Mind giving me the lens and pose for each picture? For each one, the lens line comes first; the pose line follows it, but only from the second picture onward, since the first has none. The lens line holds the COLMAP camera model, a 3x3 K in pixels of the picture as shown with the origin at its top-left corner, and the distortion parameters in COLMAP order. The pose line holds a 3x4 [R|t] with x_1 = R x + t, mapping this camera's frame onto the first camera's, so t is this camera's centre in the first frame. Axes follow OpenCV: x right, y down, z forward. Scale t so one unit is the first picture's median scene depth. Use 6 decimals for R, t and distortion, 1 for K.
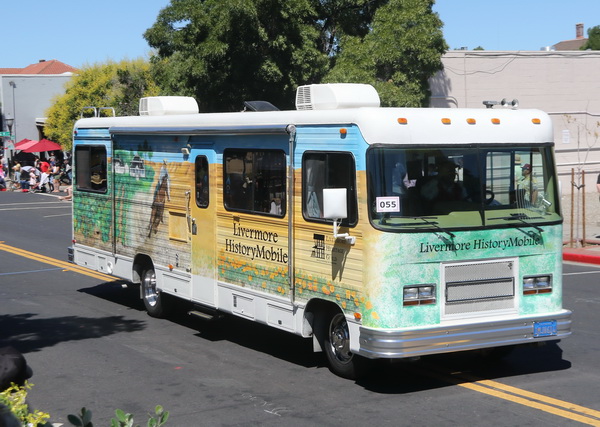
lens RADIAL K [[1168.9, 0, 300.0], [0, 1168.9, 213.5], [0, 0, 1]] dist [-0.043543, 1.578419]
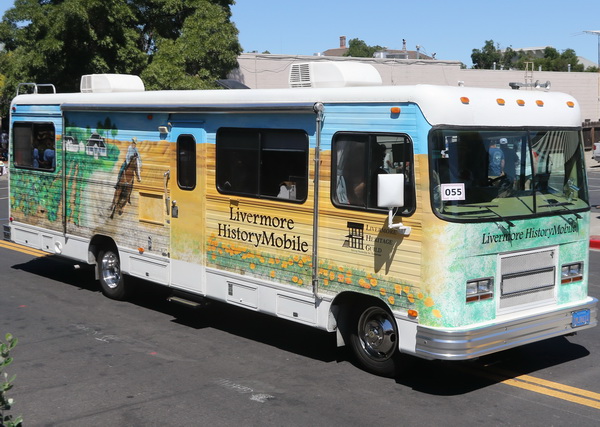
lens RADIAL K [[888.3, 0, 299.8], [0, 888.3, 221.2], [0, 0, 1]] dist [-0.021816, 0.022920]
pose [[0.977011, -0.006971, 0.213075, -0.153395], [-0.003078, 0.998900, 0.046796, -0.013879], [-0.213167, -0.046376, 0.975914, 0.286297]]
